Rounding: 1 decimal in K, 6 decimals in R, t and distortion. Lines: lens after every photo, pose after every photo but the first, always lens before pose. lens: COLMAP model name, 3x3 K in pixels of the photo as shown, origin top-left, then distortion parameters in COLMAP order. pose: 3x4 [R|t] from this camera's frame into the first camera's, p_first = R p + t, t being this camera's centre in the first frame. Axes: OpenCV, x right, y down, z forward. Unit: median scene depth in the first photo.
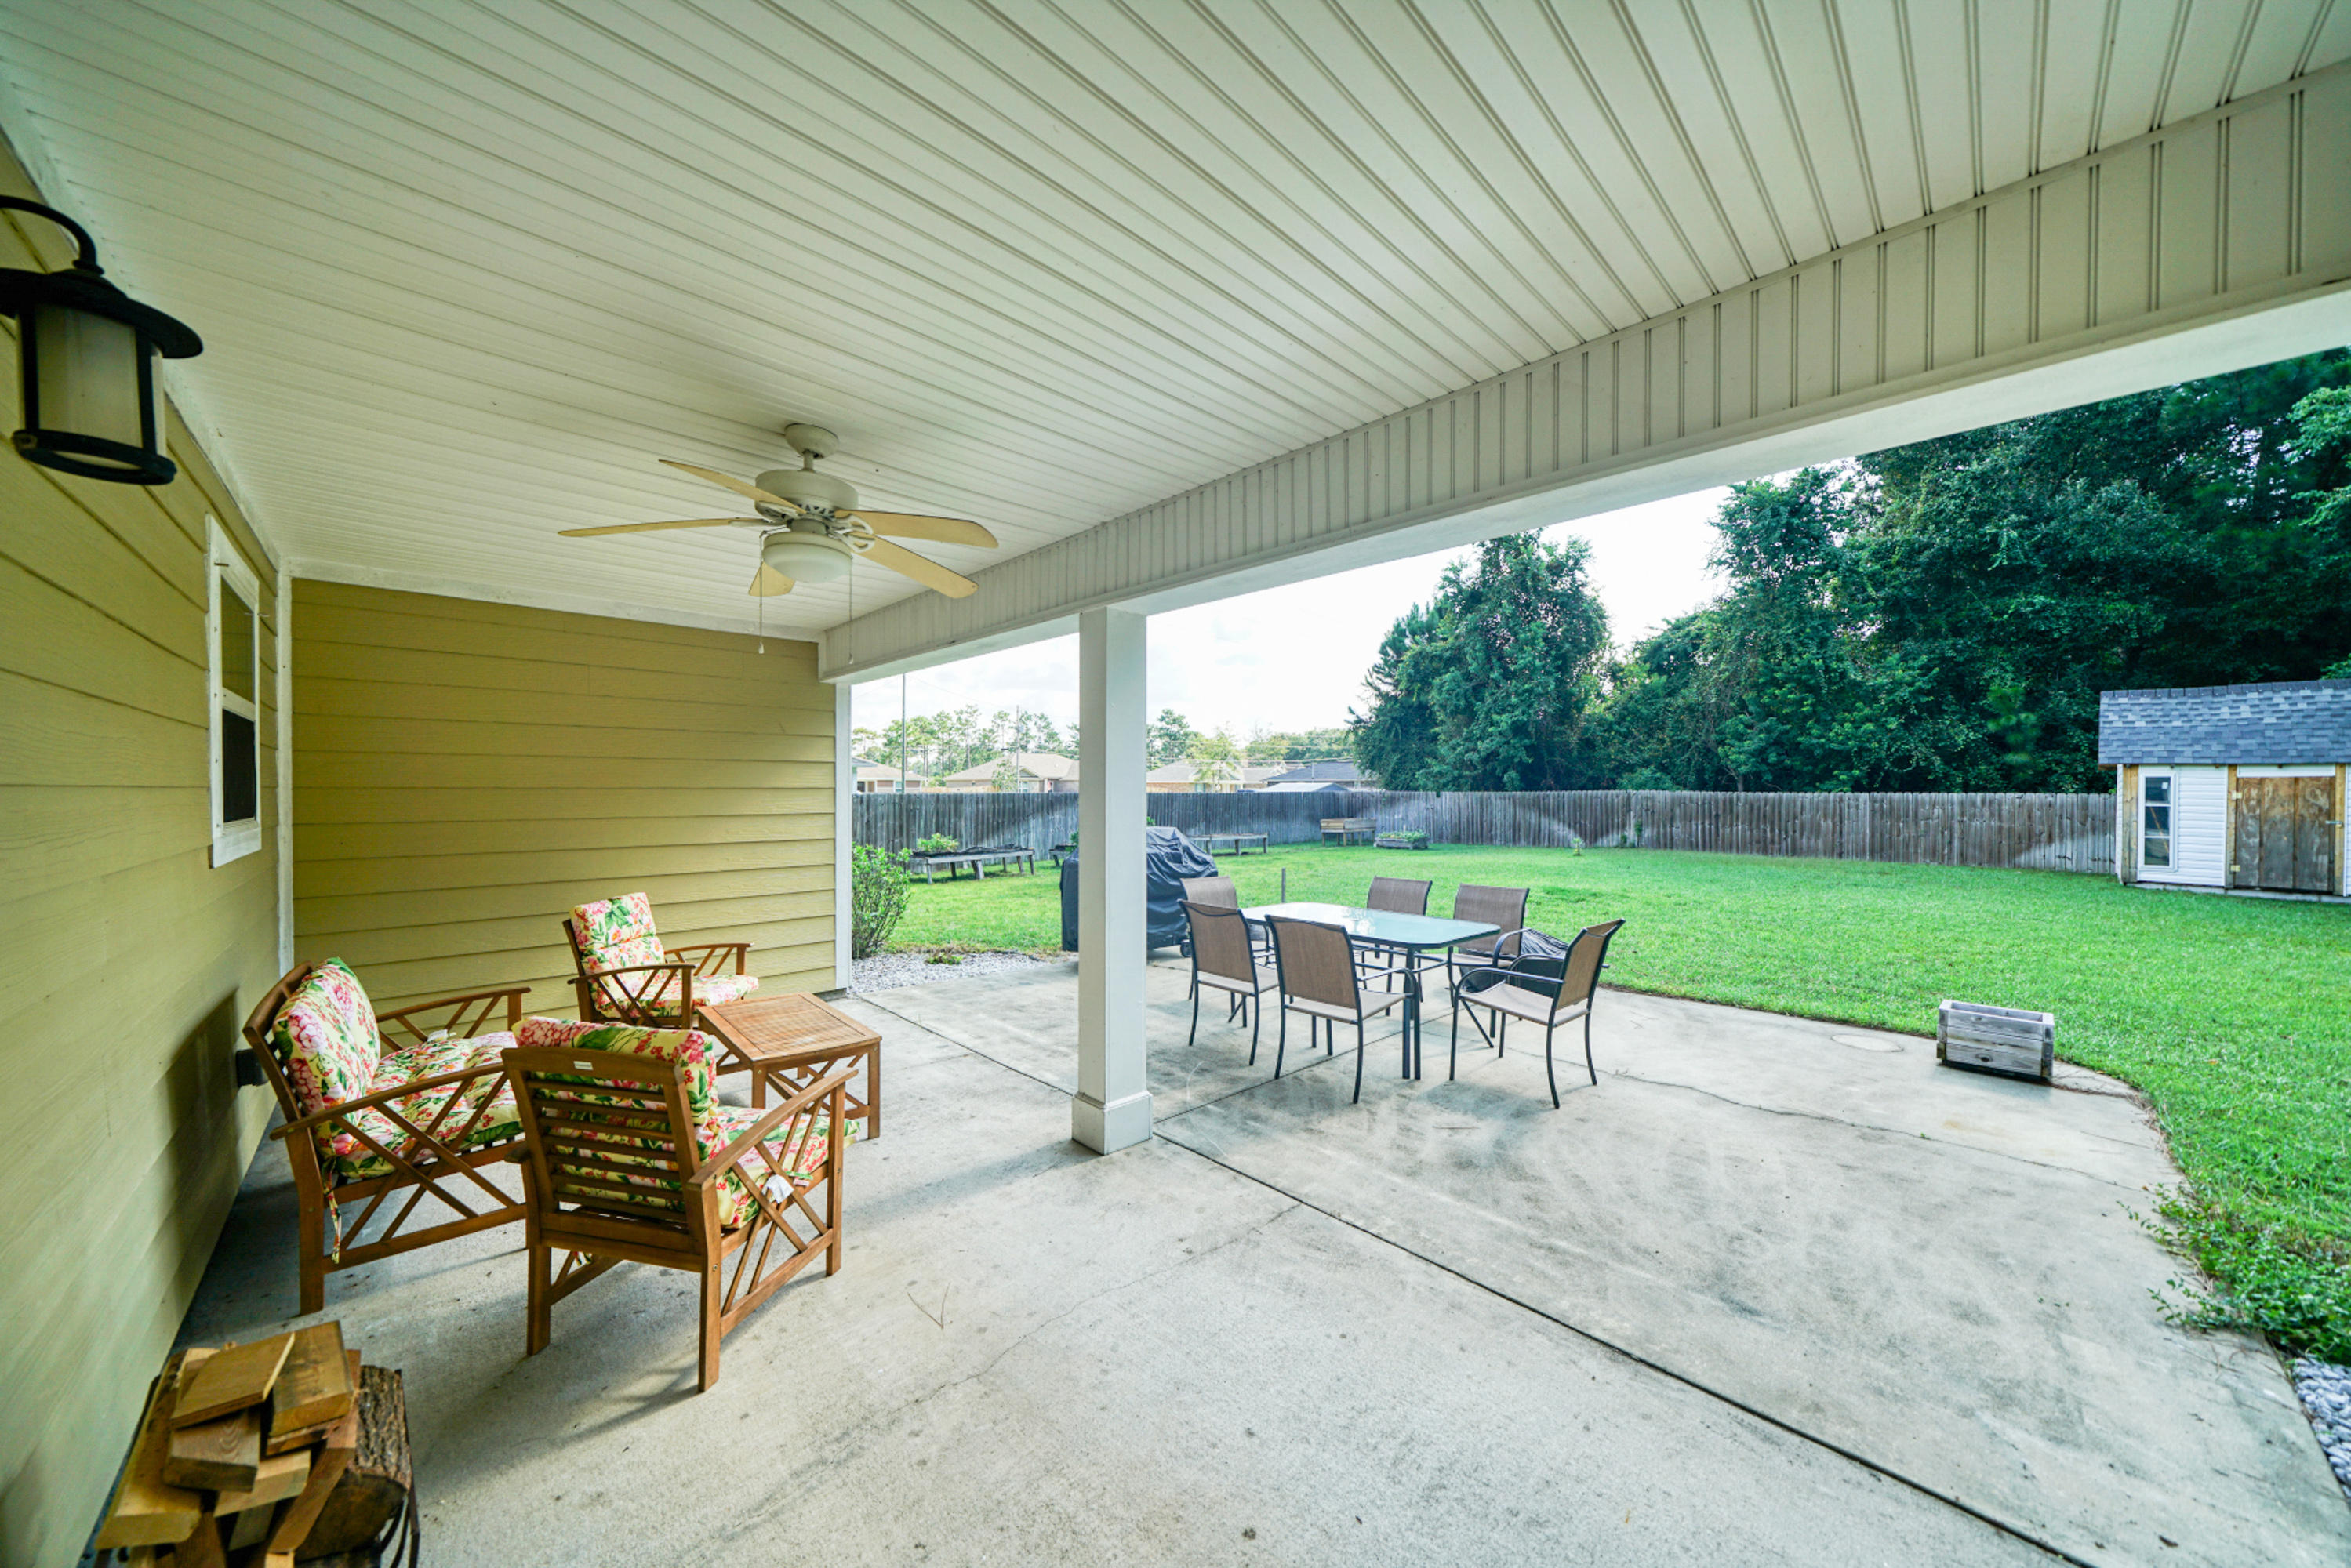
lens RADIAL K [[803.1, 0, 1179.1], [0, 803.1, 798.5], [0, 0, 1]] dist [-0.002395, -0.000140]
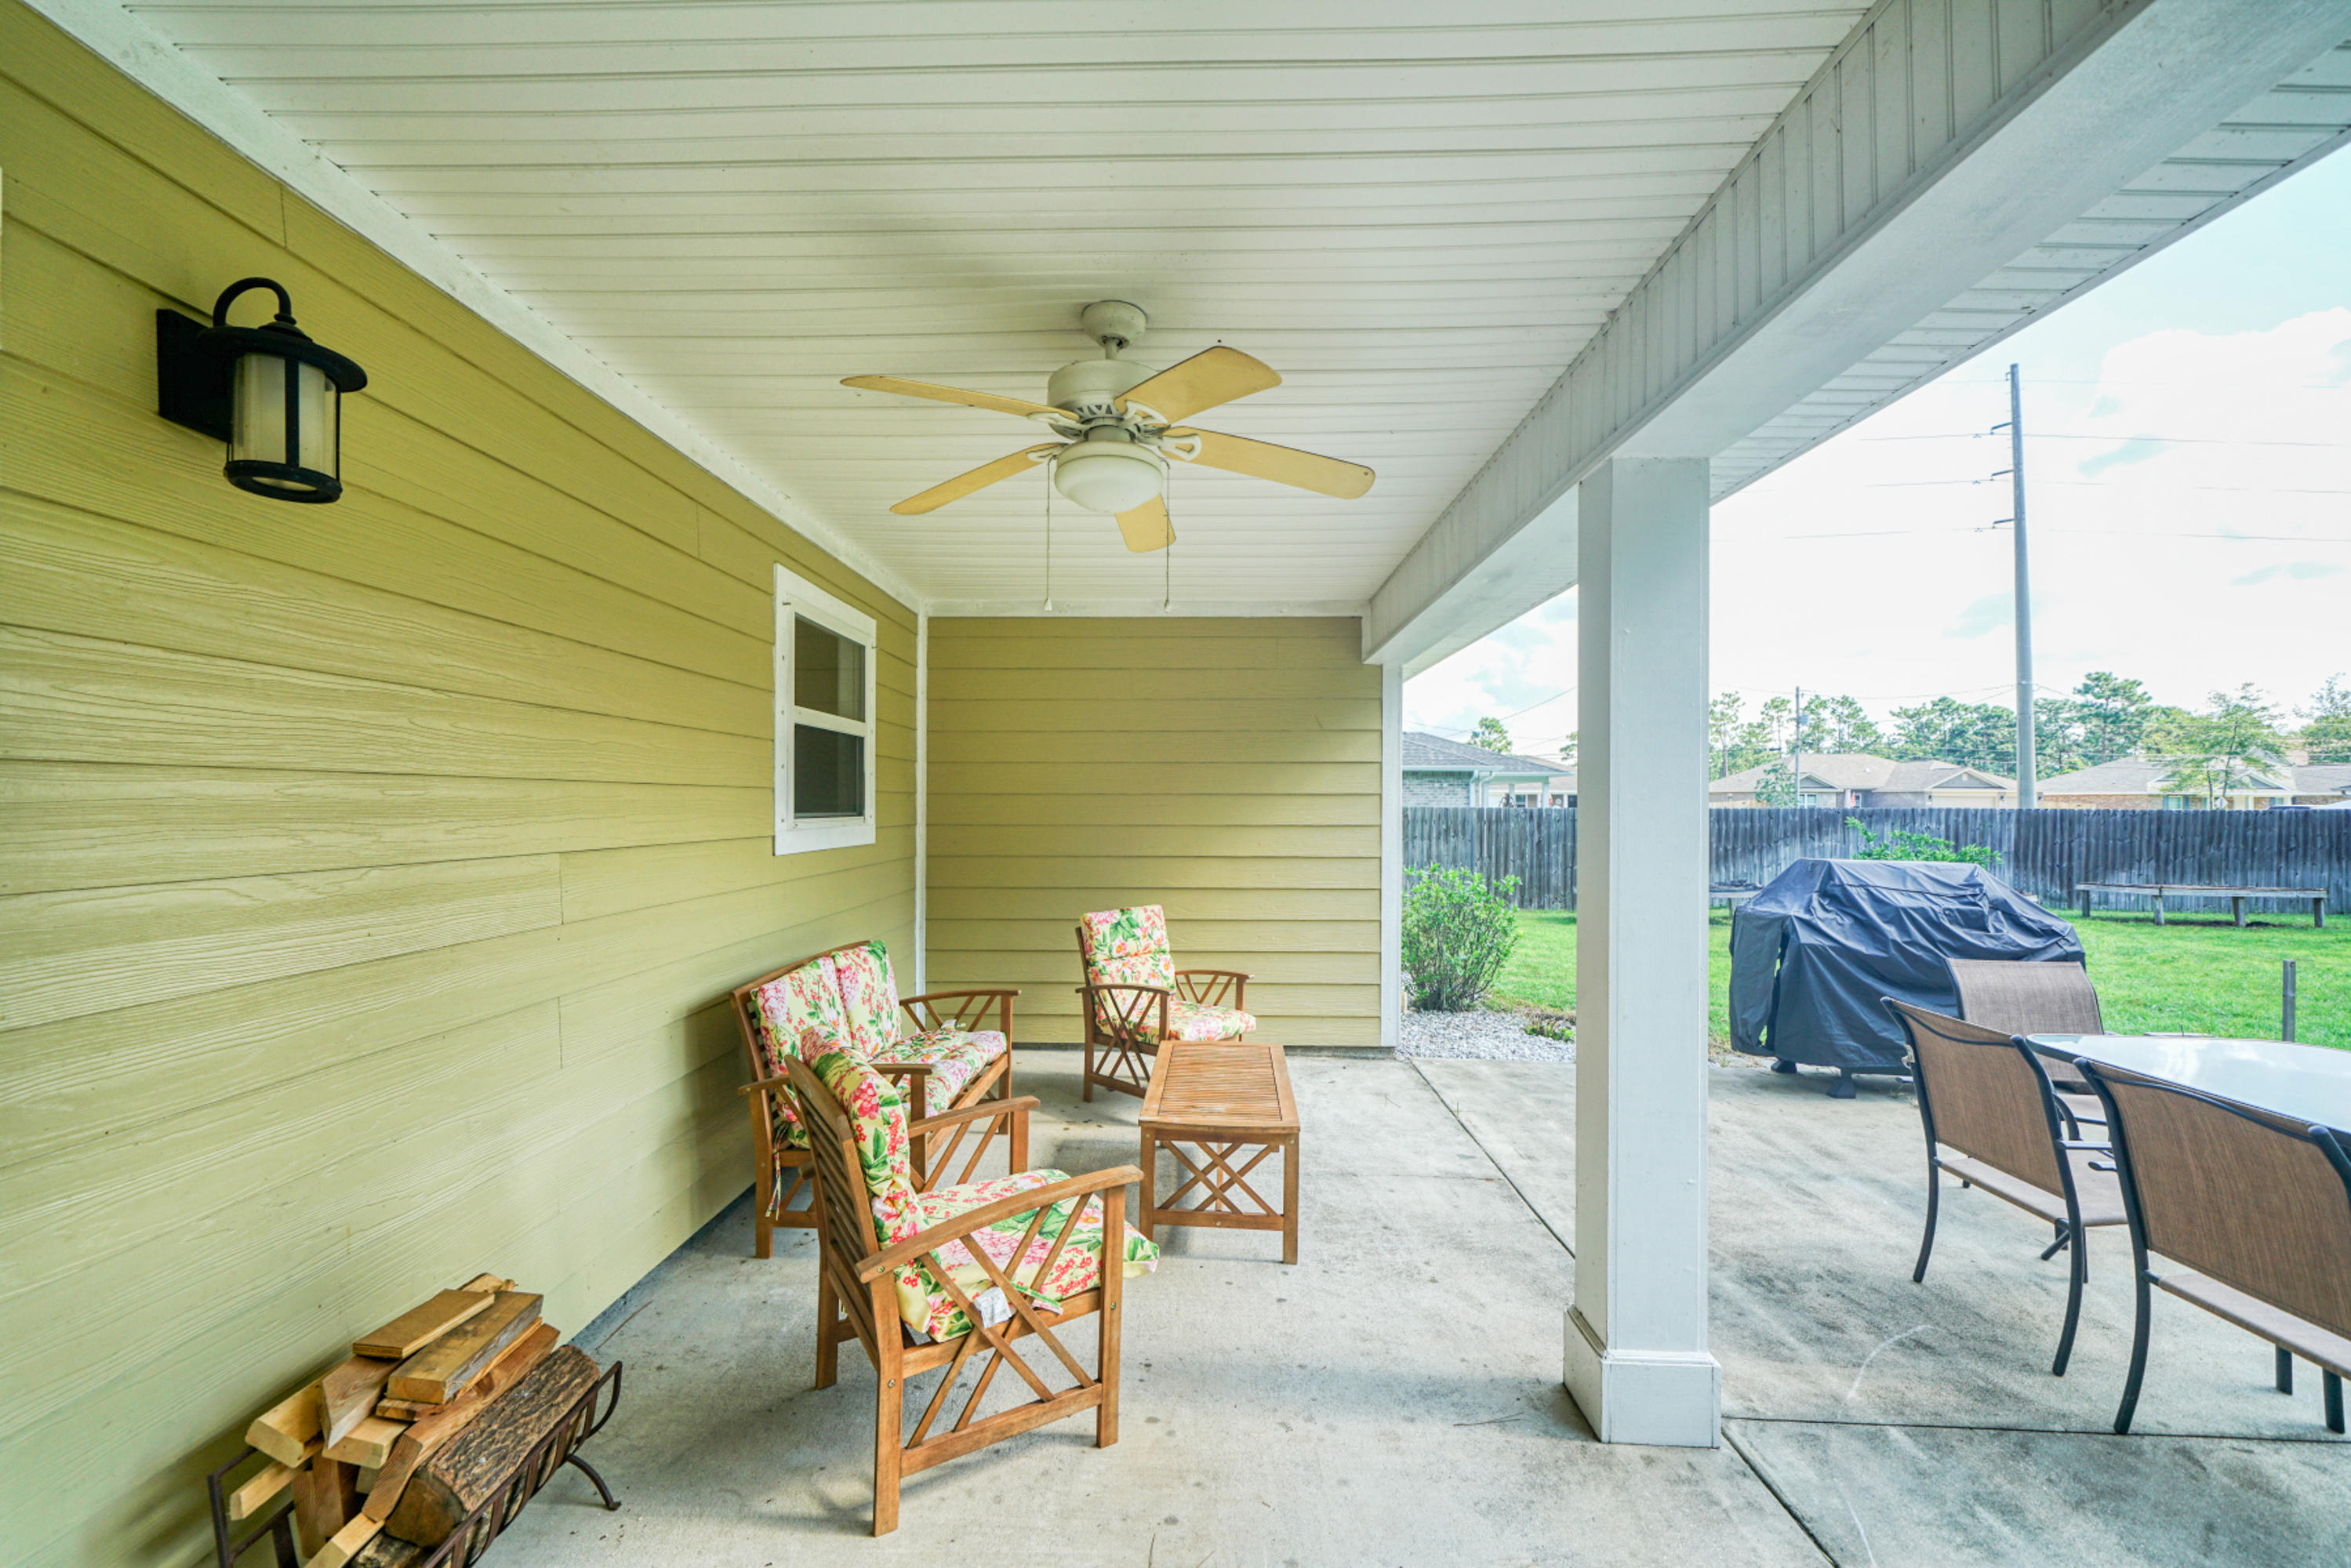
lens RADIAL K [[939.5, 0, 1173.0], [0, 939.5, 800.4], [0, 0, 1]] dist [-0.000800, 0.000021]
pose [[0.696471, -0.002494, -0.717581, 0.142364], [-0.009819, 0.999867, -0.013004, 0.010605], [0.717518, 0.016103, 0.696354, 0.279193]]
